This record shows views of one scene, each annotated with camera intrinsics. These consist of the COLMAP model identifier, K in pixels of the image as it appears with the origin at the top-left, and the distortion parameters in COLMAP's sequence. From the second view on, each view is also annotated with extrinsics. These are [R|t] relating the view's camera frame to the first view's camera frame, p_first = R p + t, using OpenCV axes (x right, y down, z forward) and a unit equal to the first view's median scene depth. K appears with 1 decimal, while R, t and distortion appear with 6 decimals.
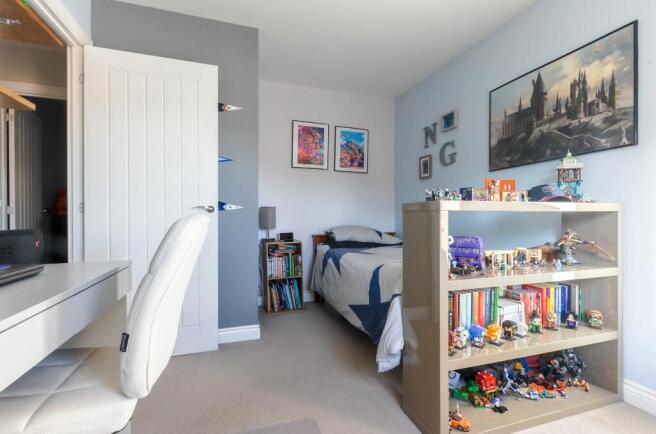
lens RADIAL K [[309.6, 0, 329.0], [0, 309.6, 217.1], [0, 0, 1]] dist [0.002263, 0.000322]
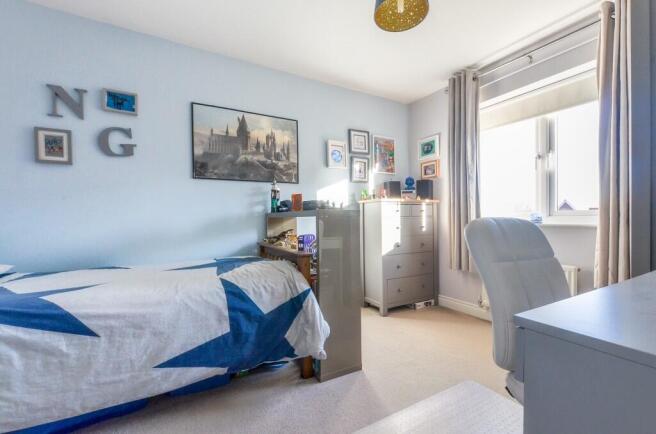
lens RADIAL K [[285.1, 0, 326.2], [0, 285.1, 219.7], [0, 0, 1]] dist [0.015656, 0.000376]
pose [[-0.184465, -0.004612, 0.982828, -0.629486], [0.006975, 0.999958, 0.006001, -0.009049], [-0.982814, 0.007962, -0.184425, 0.875892]]
